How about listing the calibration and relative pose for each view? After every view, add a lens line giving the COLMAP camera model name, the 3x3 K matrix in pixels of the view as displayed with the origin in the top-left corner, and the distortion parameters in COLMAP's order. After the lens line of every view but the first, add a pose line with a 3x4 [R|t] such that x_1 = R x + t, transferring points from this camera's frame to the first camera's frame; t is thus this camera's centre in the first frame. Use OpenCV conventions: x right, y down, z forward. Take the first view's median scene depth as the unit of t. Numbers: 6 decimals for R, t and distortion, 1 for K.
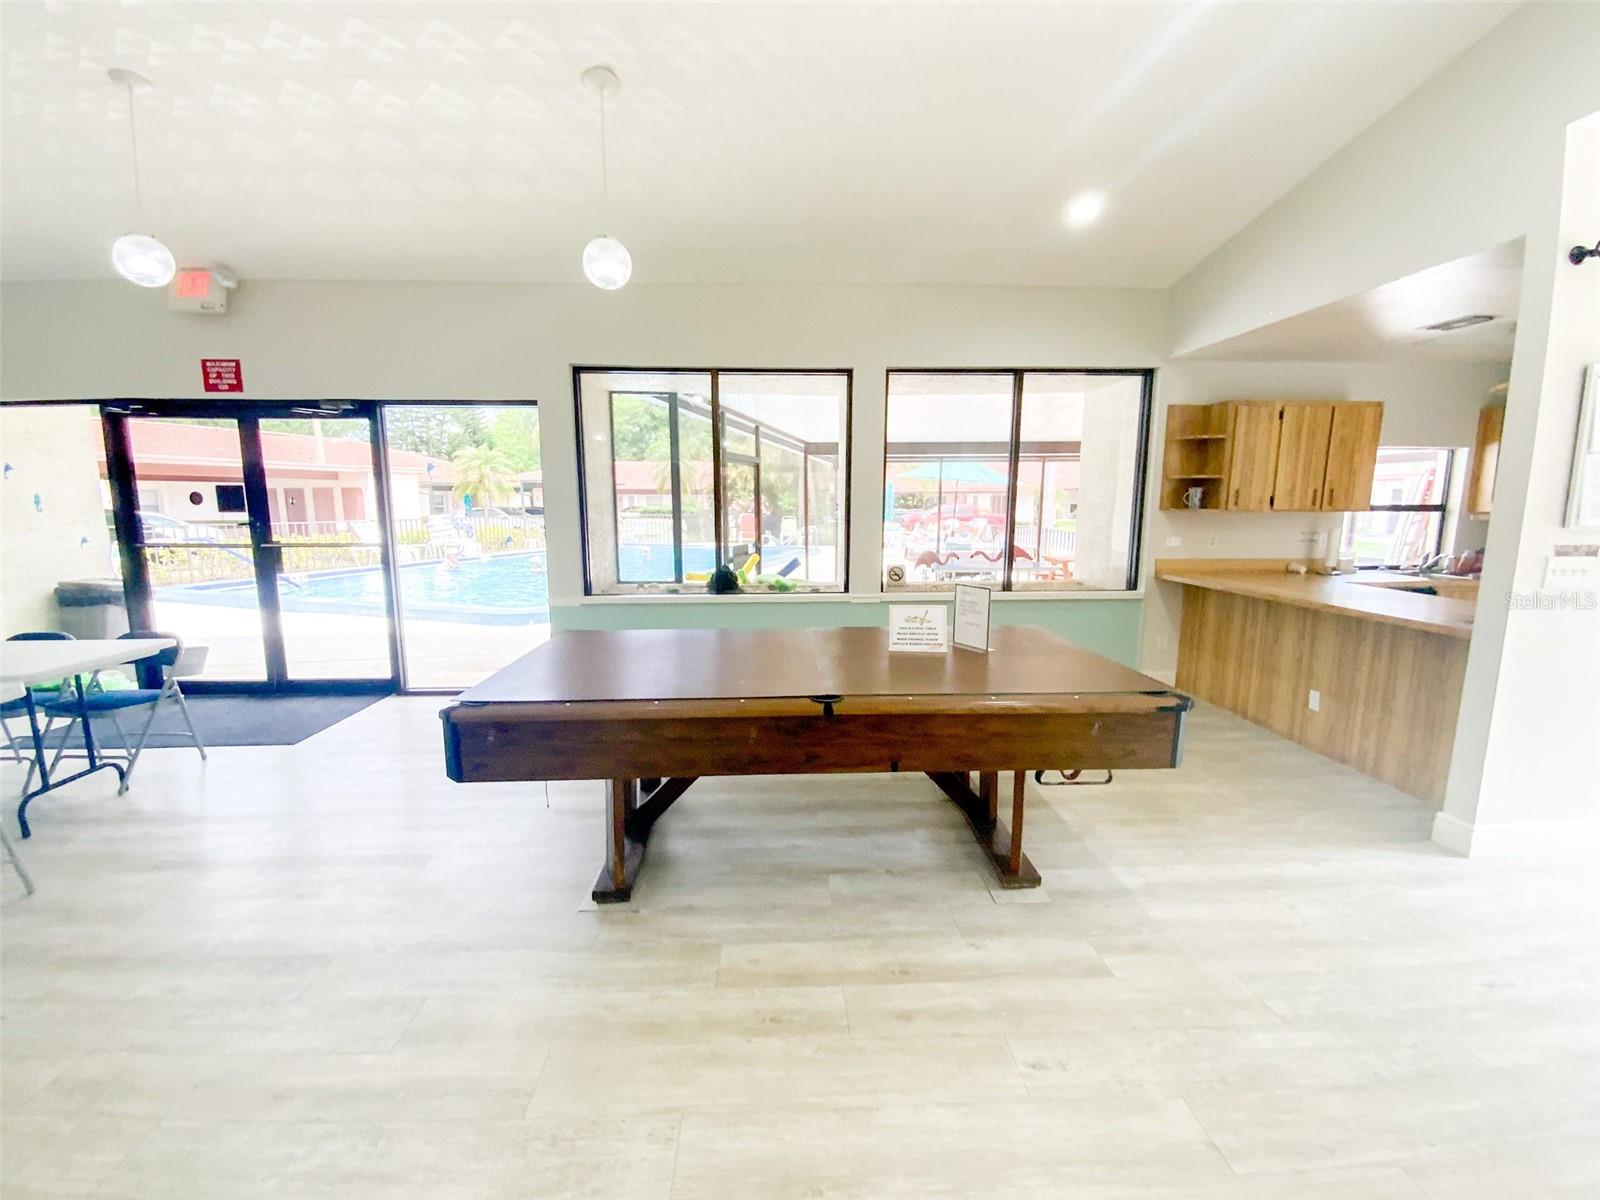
lens RADIAL K [[660.4, 0, 804.2], [0, 660.4, 600.4], [0, 0, 1]] dist [-0.006166, -0.001579]
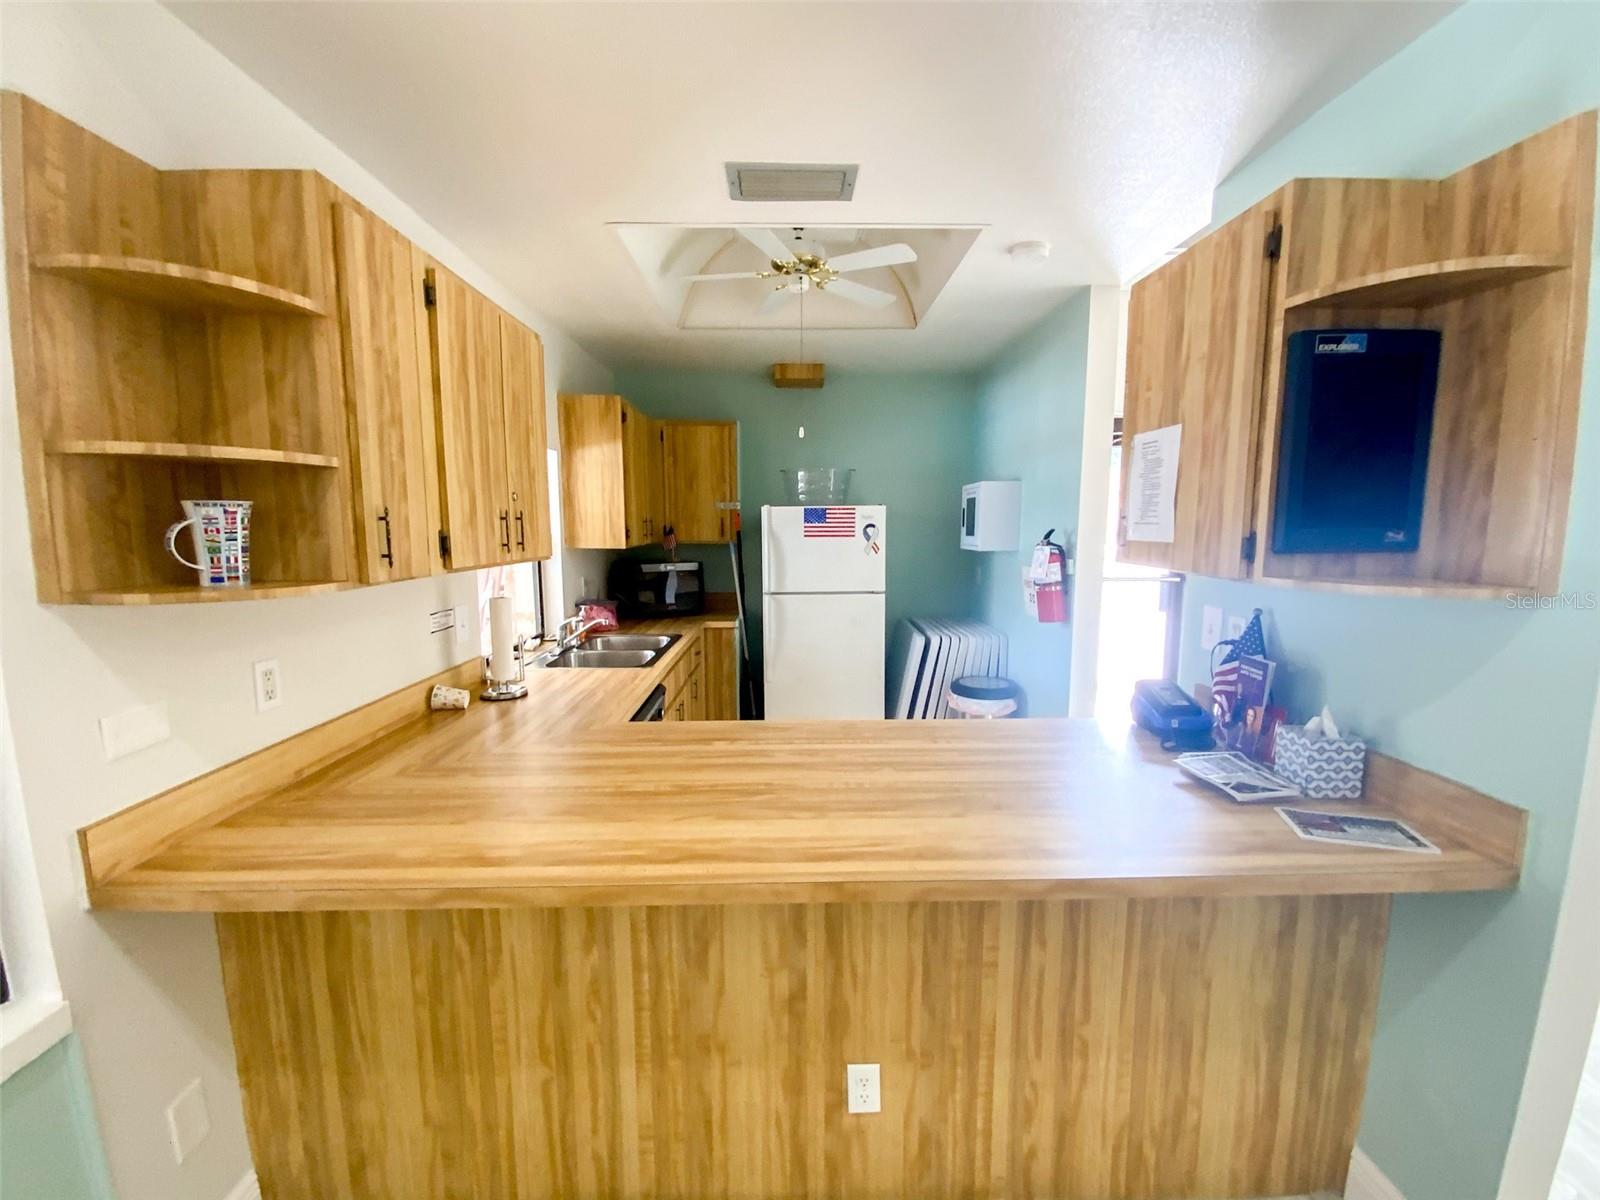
lens RADIAL K [[660.4, 0, 804.0], [0, 660.4, 611.4], [0, 0, 1]] dist [-0.006166, -0.001579]
pose [[0.022252, -0.130832, 0.991155, 0.357375], [0.147959, 0.980914, 0.126159, -0.130368], [-0.988743, 0.143843, 0.041185, 0.788453]]
